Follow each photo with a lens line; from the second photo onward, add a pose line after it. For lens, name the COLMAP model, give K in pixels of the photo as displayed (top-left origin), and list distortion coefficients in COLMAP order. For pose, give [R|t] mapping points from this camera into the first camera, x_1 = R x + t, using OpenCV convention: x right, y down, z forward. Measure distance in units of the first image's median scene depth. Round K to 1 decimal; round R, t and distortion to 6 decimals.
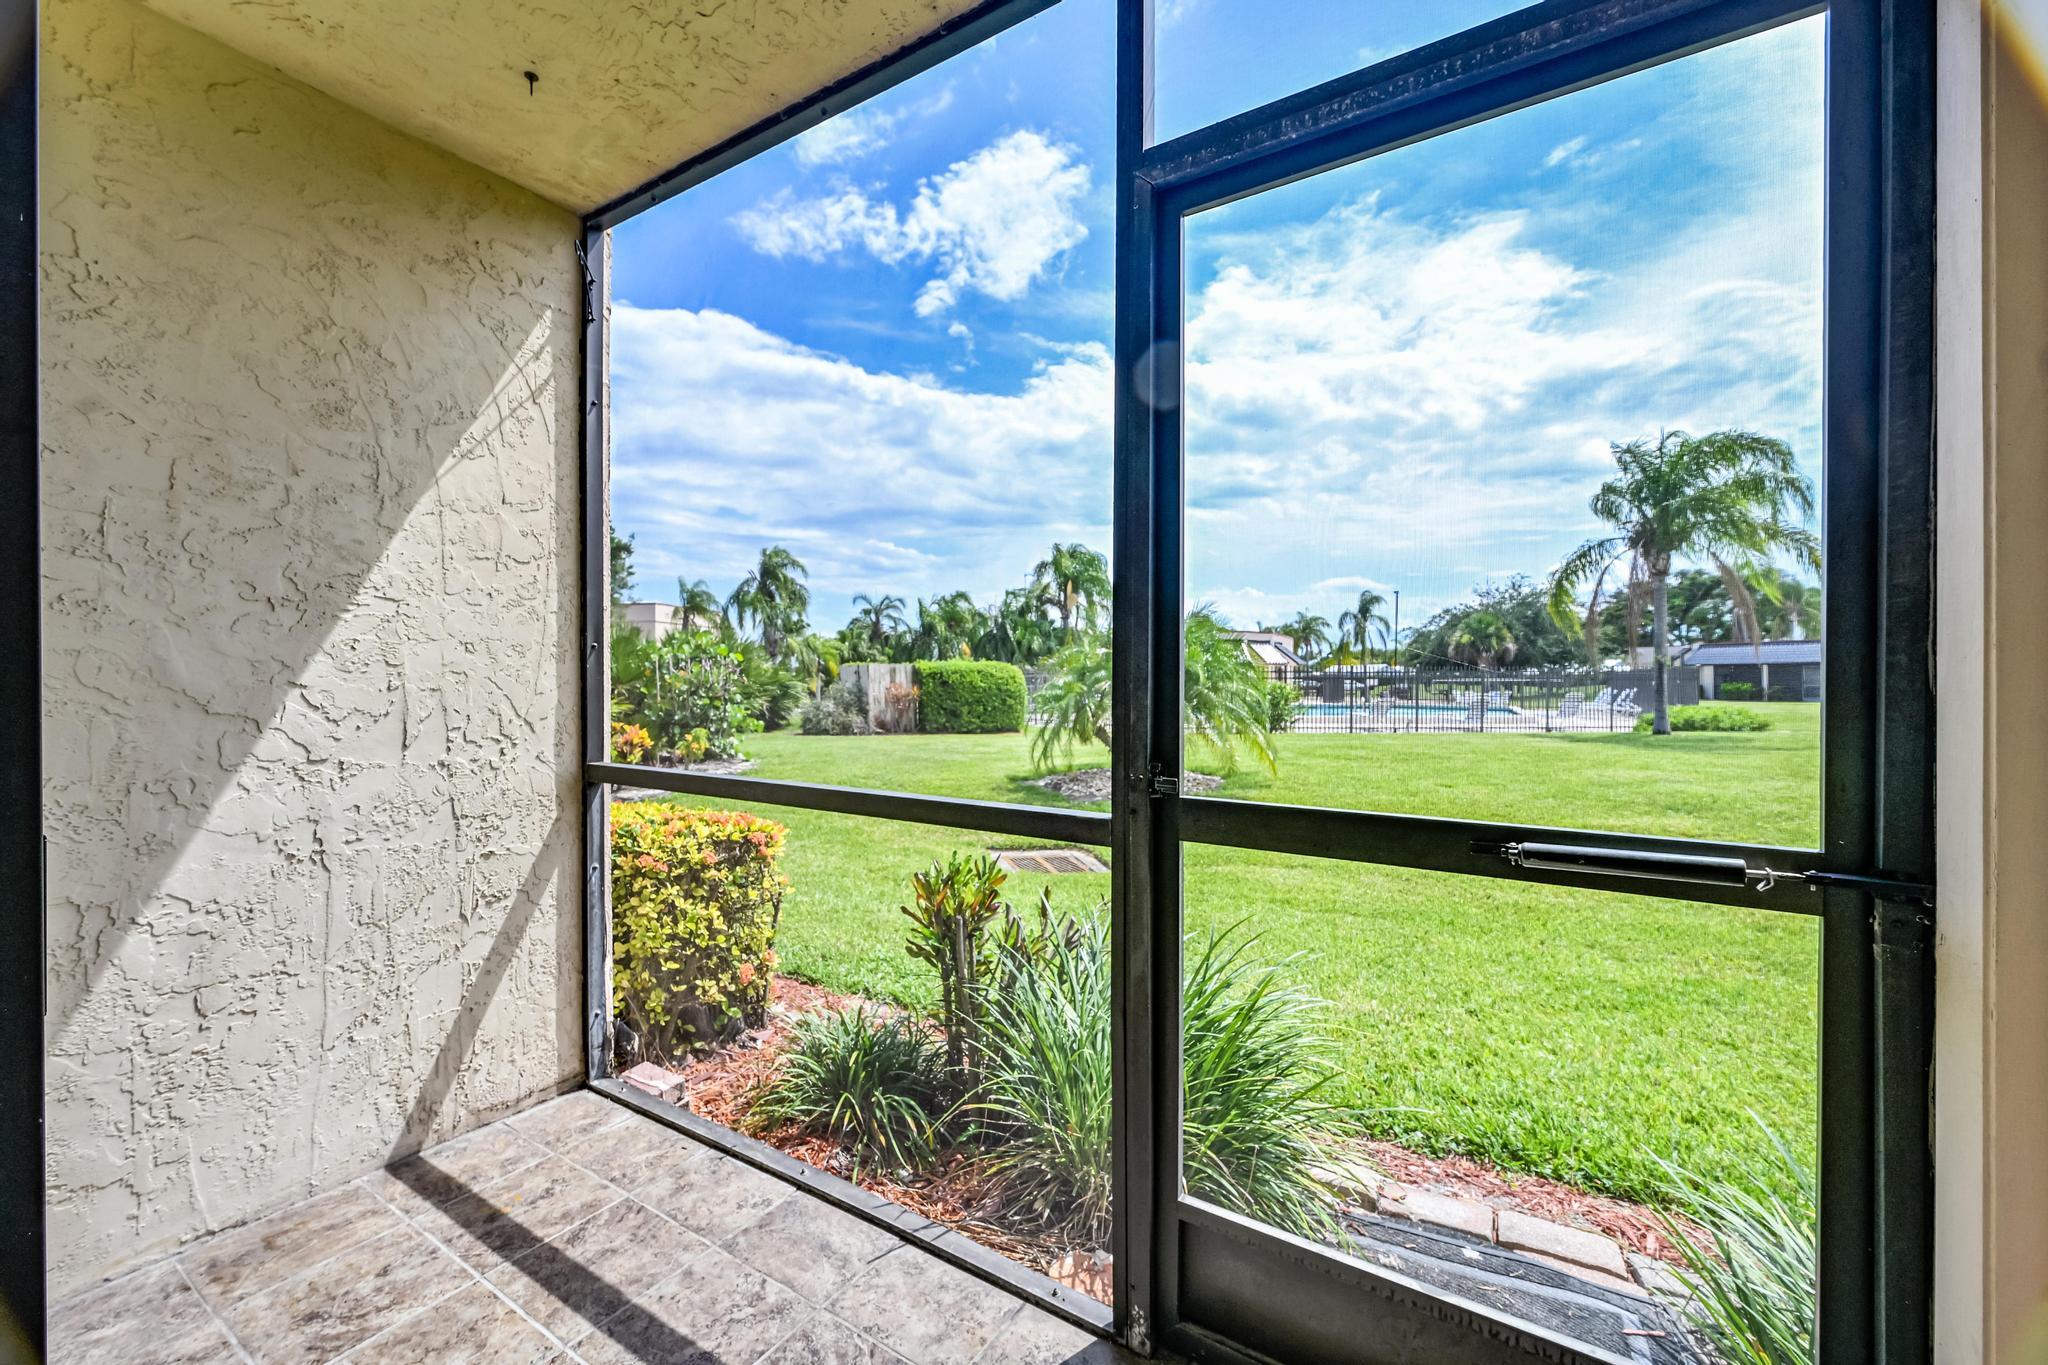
lens RADIAL K [[828.3, 0, 1014.1], [0, 828.3, 686.7], [0, 0, 1]] dist [-0.001104, 0.000723]
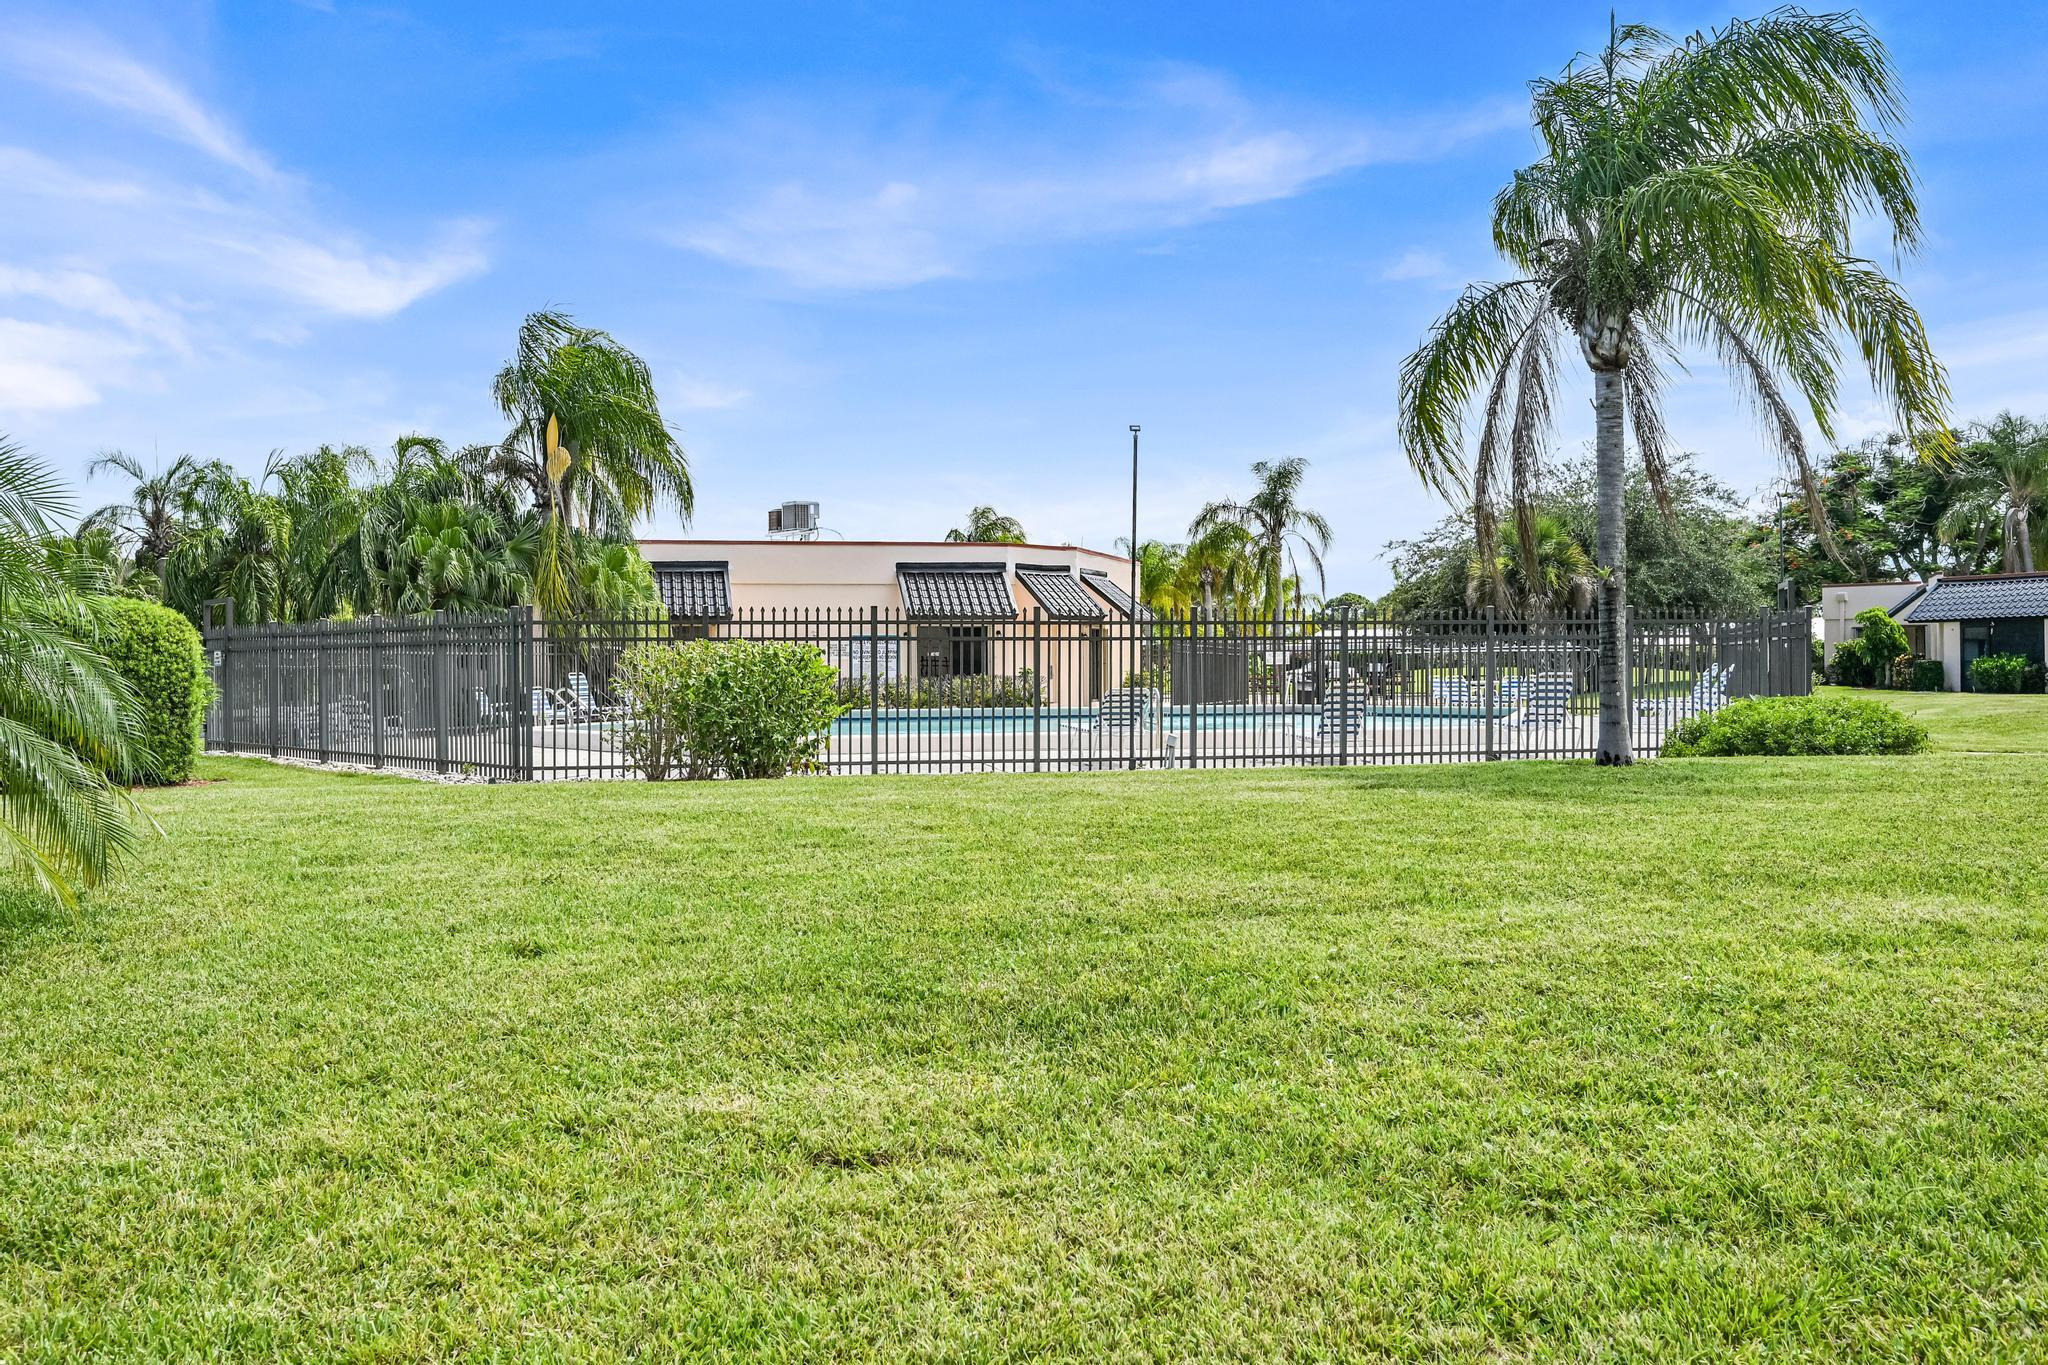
lens RADIAL K [[1770.7, 0, 1030.9], [0, 1770.7, 666.2], [0, 0, 1]] dist [-0.009220, 0.012718]
pose [[0.983354, -0.005798, 0.181605, 0.114566], [0.007017, 0.999957, -0.006070, 0.004112], [-0.181562, 0.007244, 0.983353, 0.064291]]
